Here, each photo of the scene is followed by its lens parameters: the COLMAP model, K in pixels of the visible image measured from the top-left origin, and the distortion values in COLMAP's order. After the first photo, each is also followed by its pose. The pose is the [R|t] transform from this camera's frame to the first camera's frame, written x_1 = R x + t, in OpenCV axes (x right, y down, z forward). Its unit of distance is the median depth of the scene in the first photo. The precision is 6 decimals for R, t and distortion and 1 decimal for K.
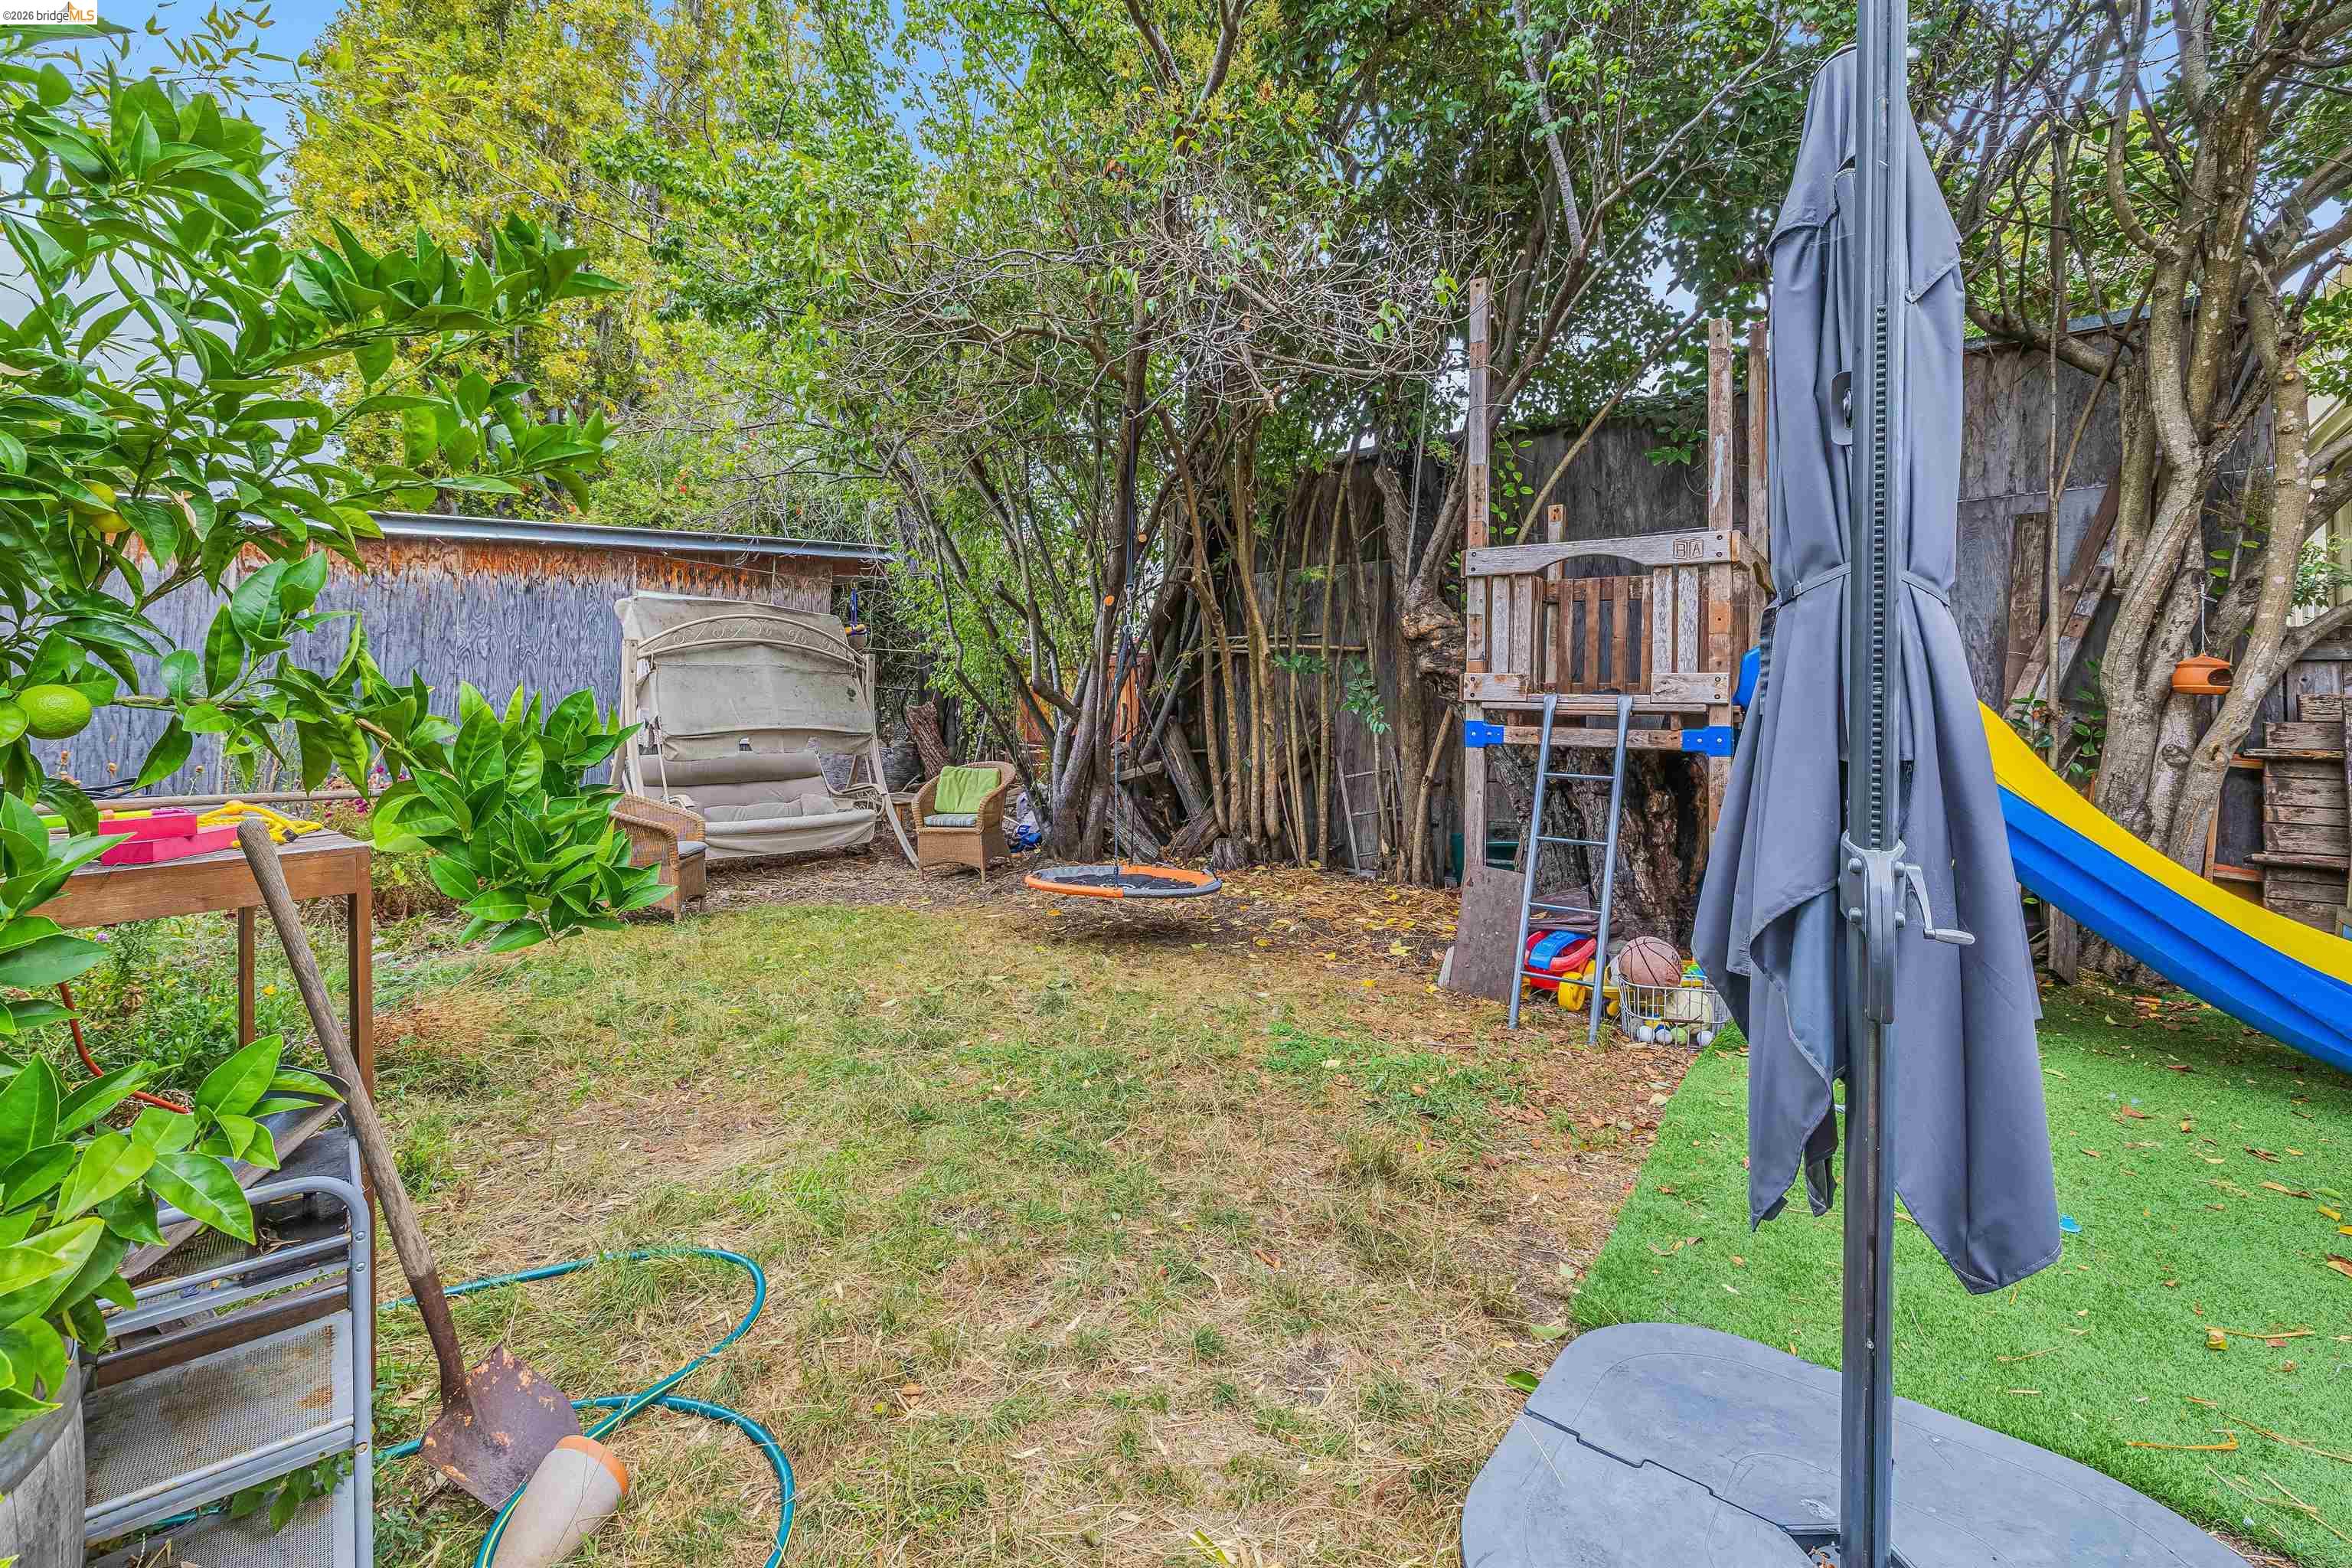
lens RADIAL K [[1022.0, 0, 1157.4], [0, 1022.0, 684.5], [0, 0, 1]] dist [0.001906, 0.000271]
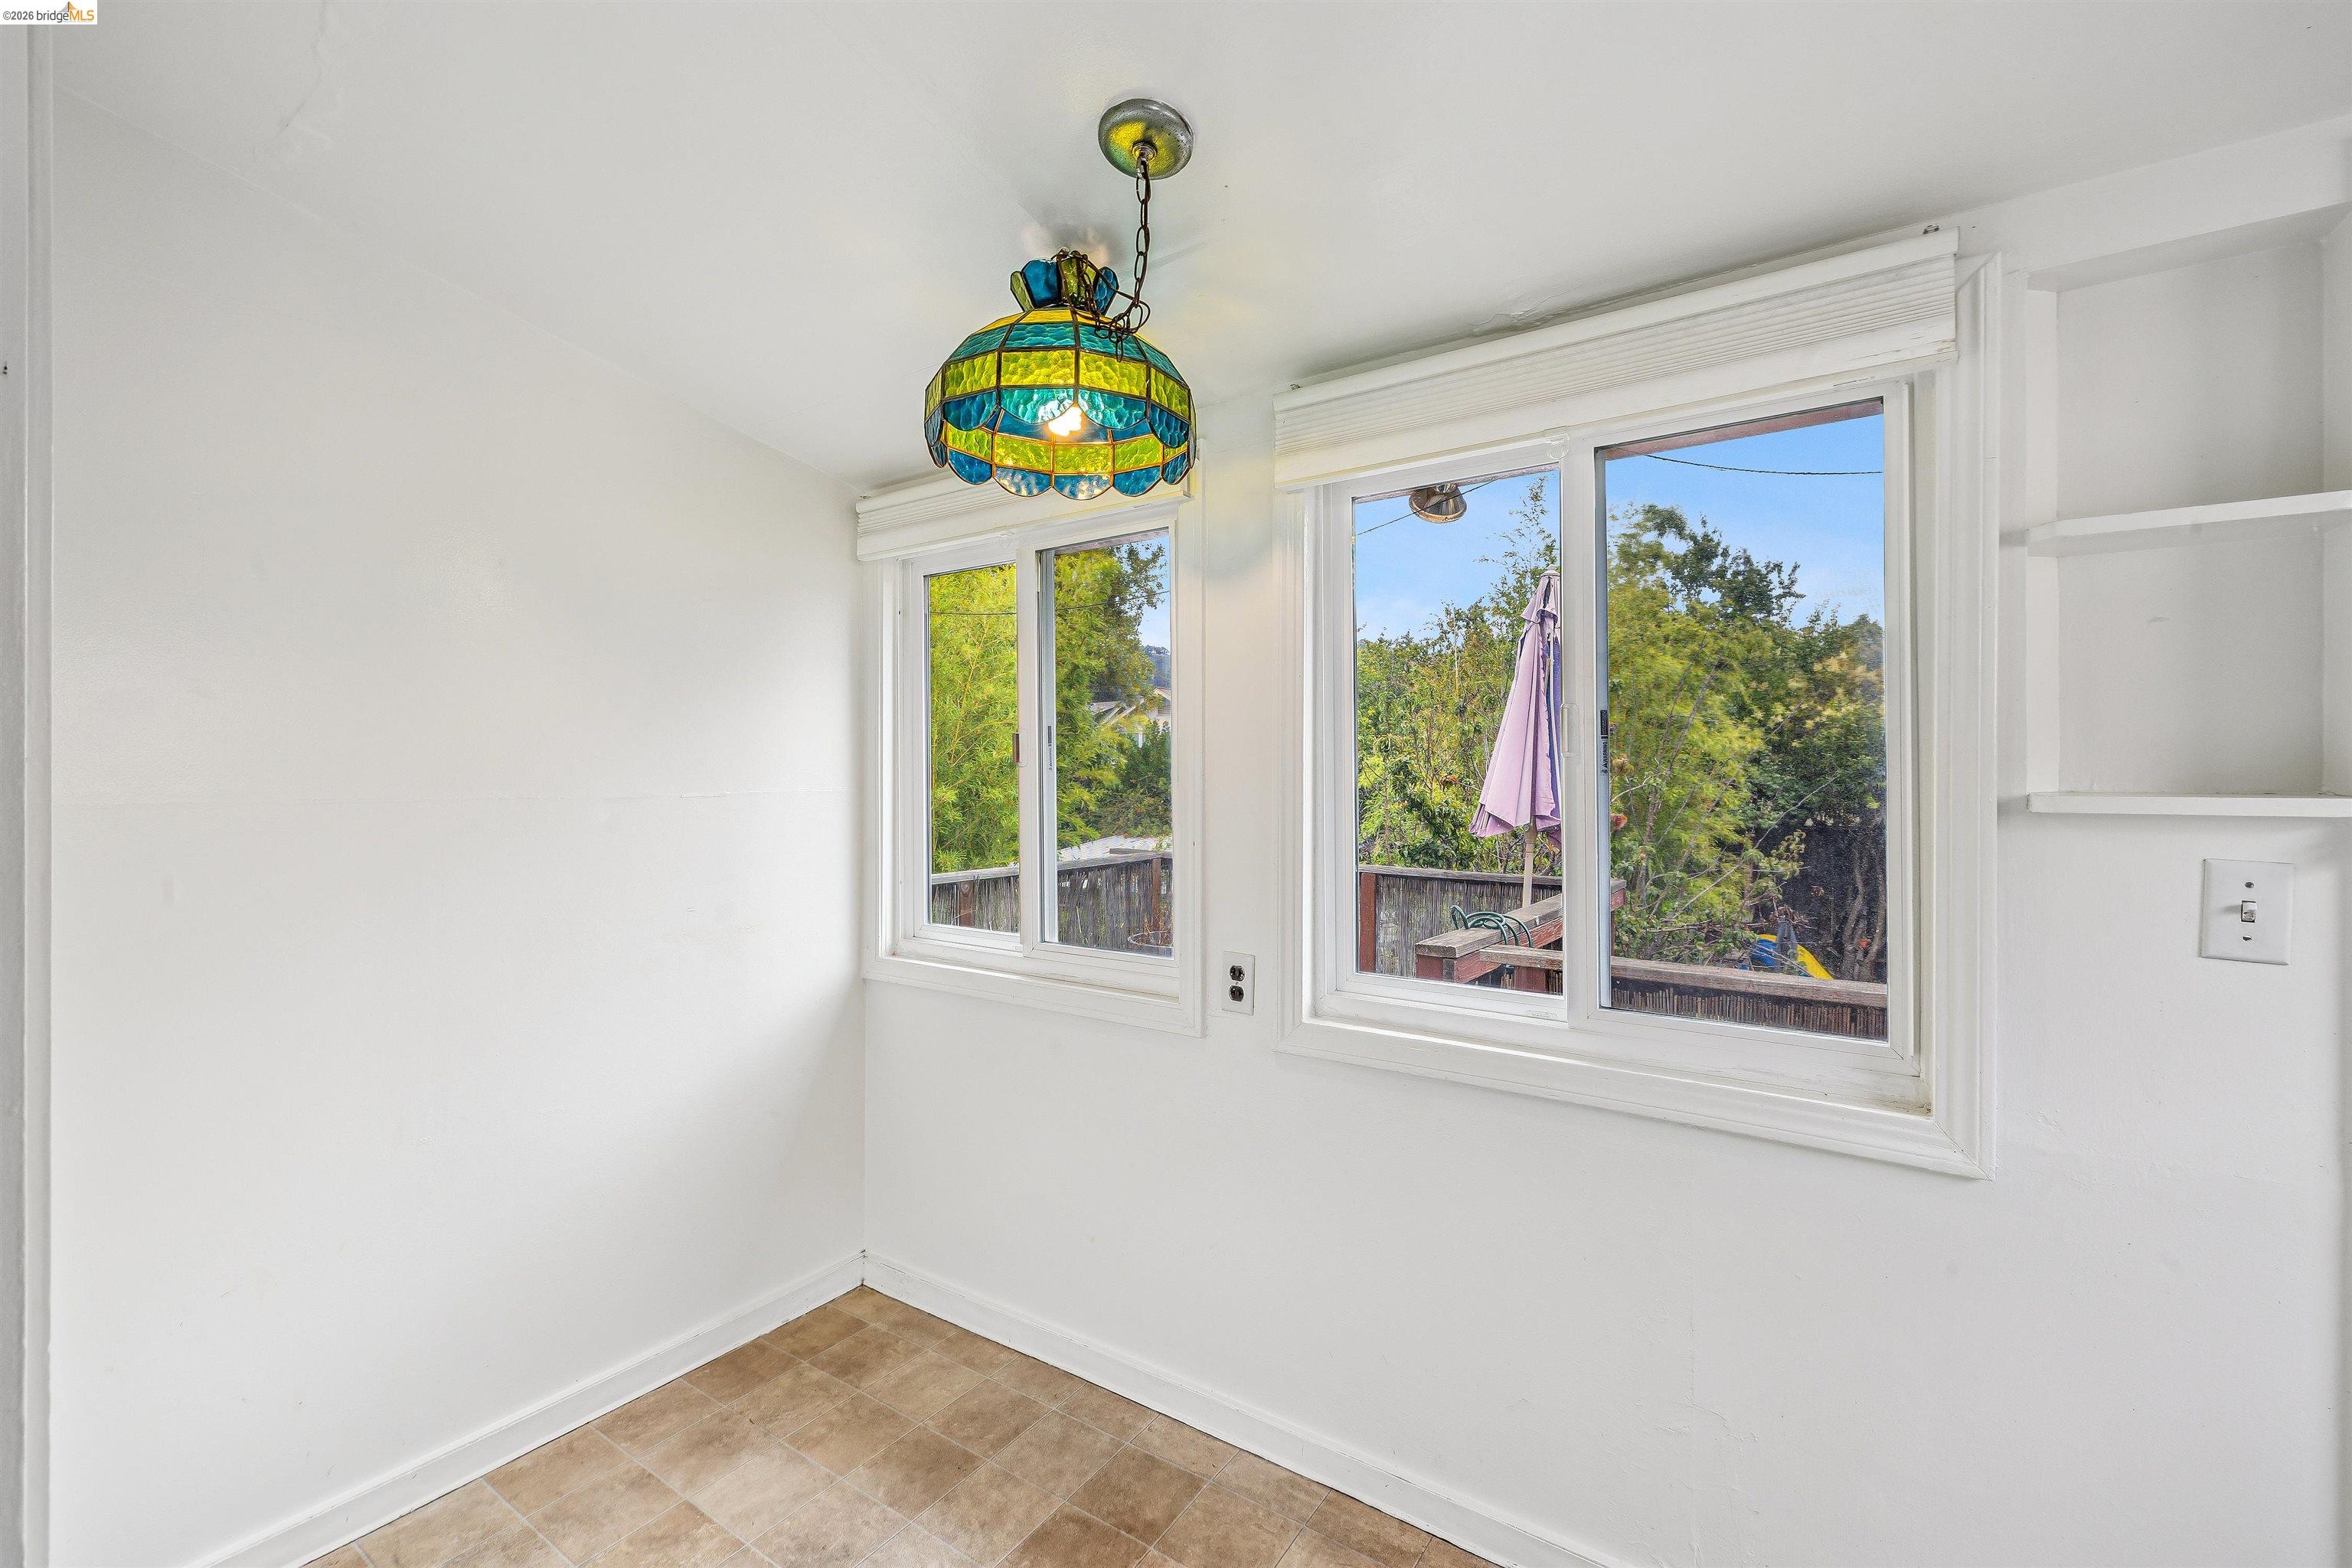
lens RADIAL K [[993.1, 0, 1166.4], [0, 993.1, 769.9], [0, 0, 1]] dist [0.001305, 0.000067]
pose [[0.998135, -0.018480, 0.058173, -1.732780], [0.015587, 0.998638, 0.049799, -0.847223], [-0.059014, -0.048800, 0.997064, -2.434860]]
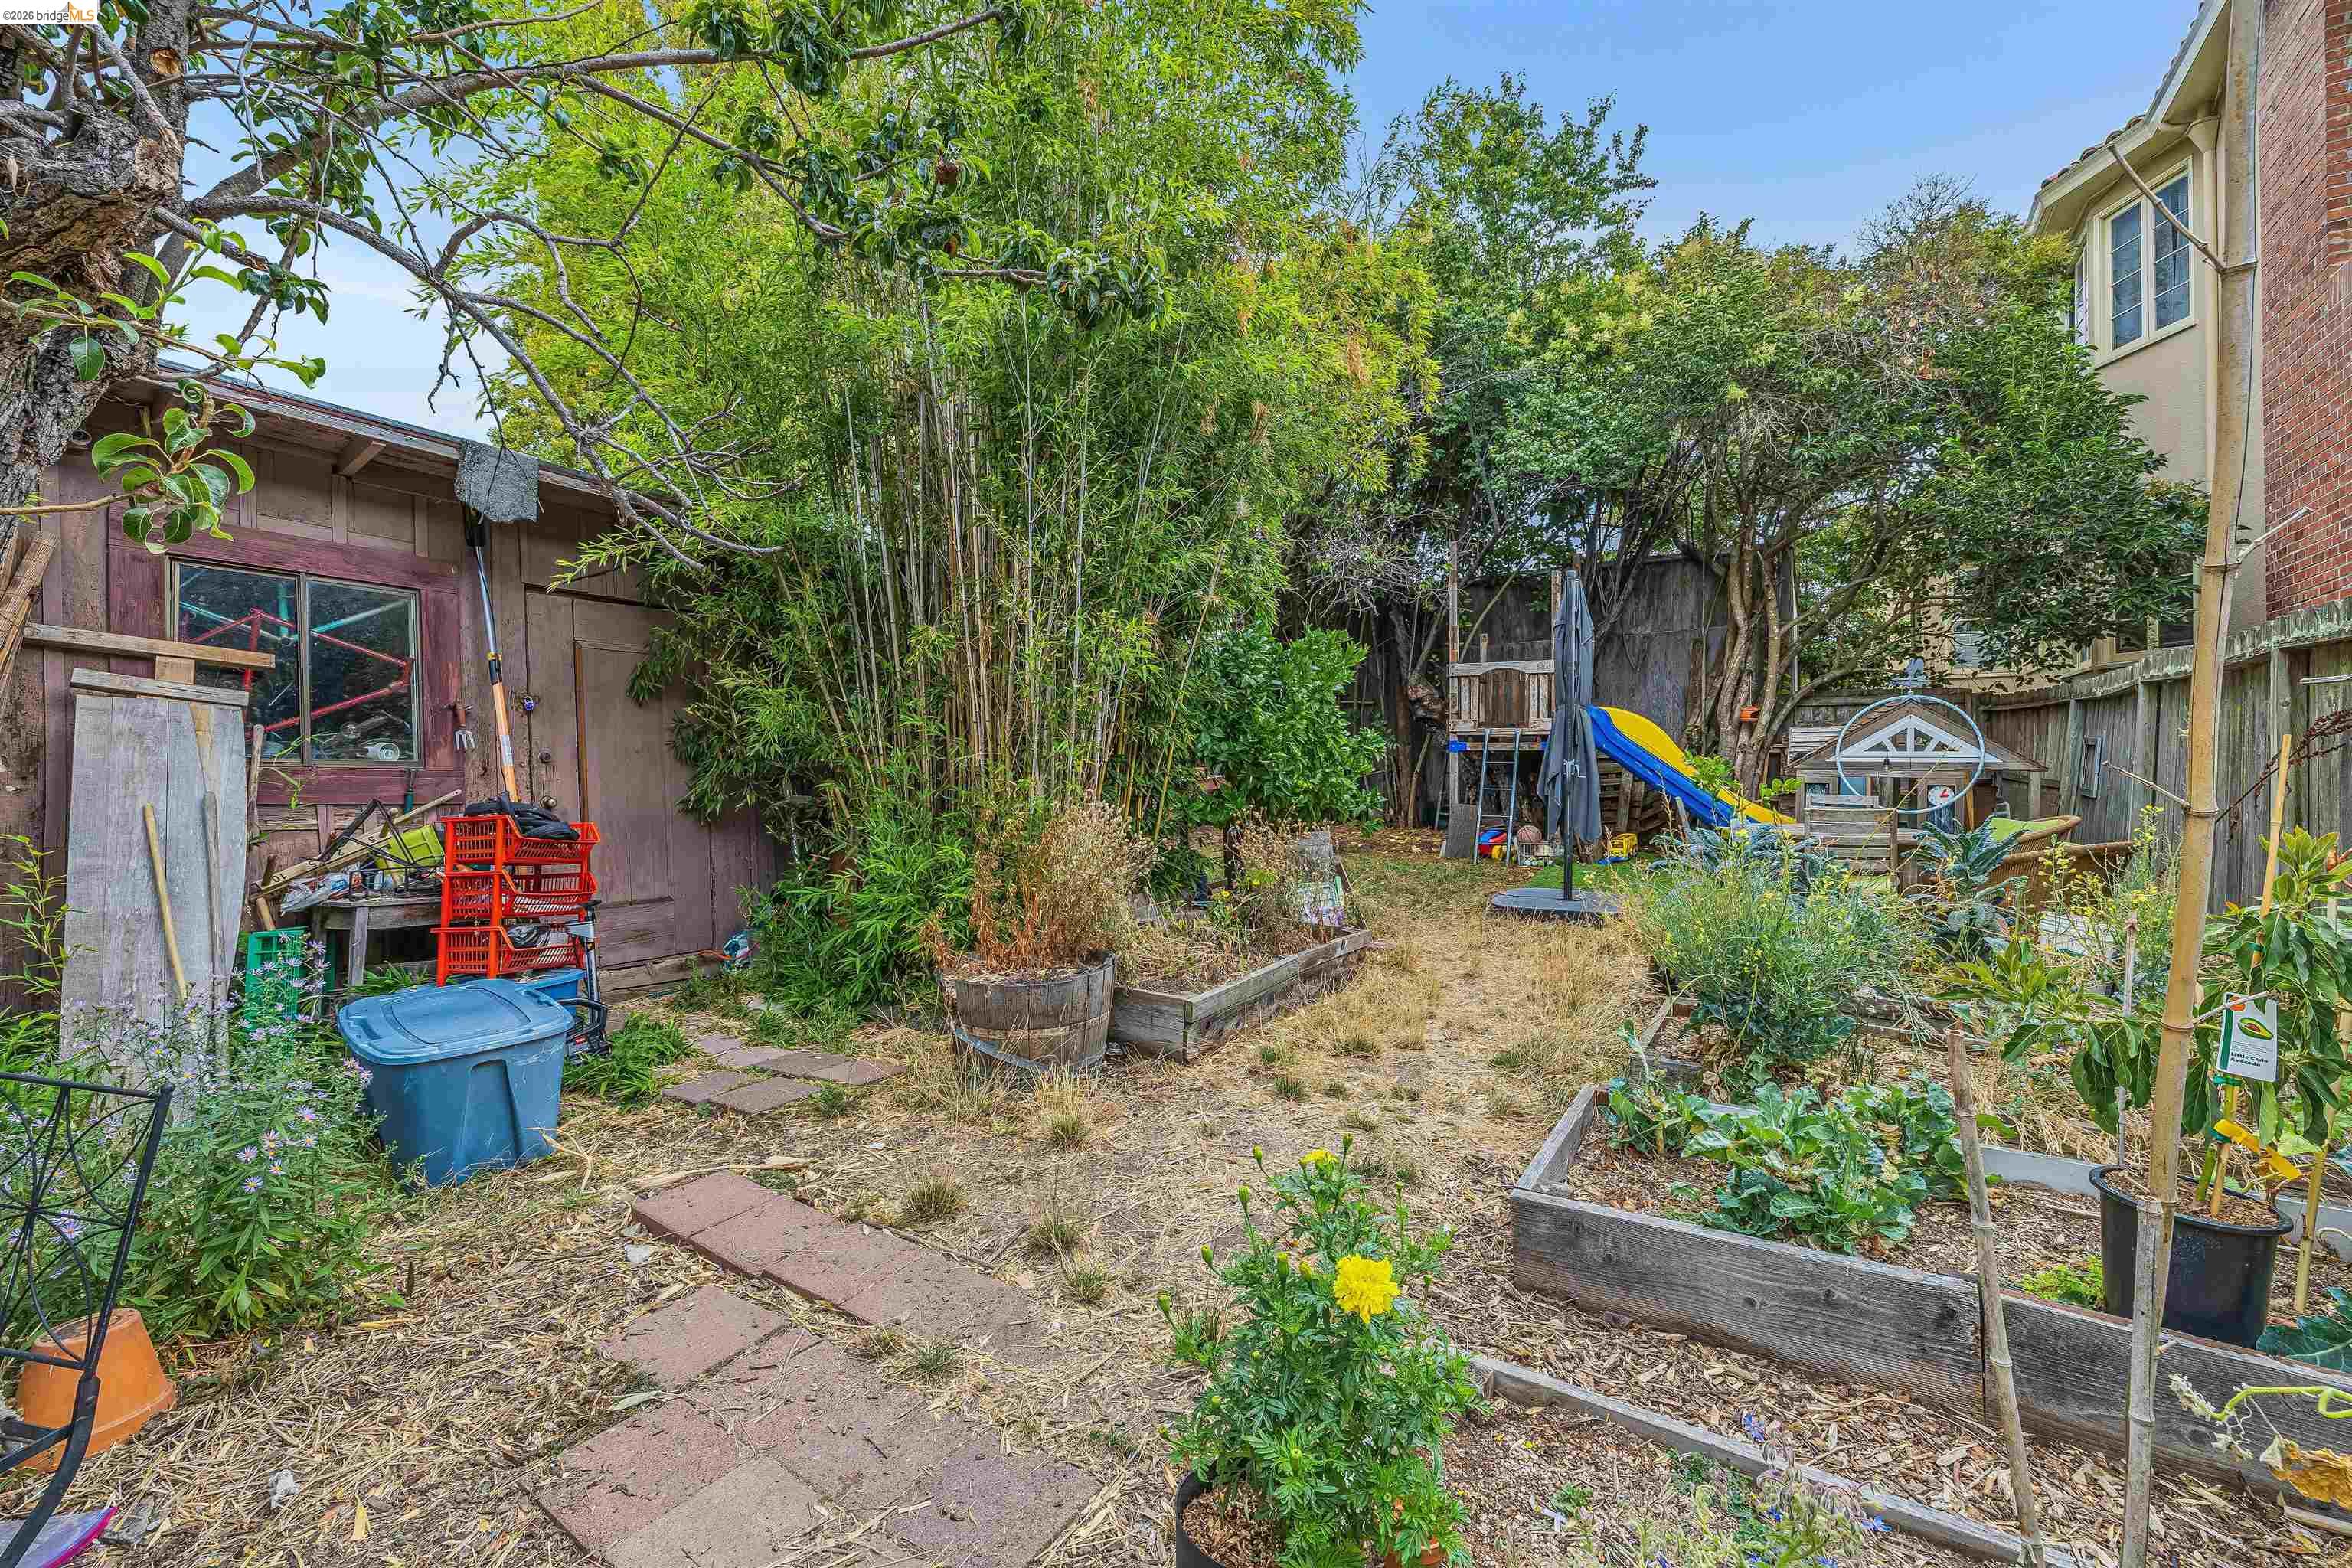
lens RADIAL K [[997.8, 0, 1157.7], [0, 997.8, 758.7], [0, 0, 1]] dist [0.014243, 0.000067]
pose [[0.995817, -0.025379, 0.087780, -0.549986], [0.021681, 0.998847, 0.042835, -0.034404], [-0.088766, -0.040753, 0.995219, -1.169848]]
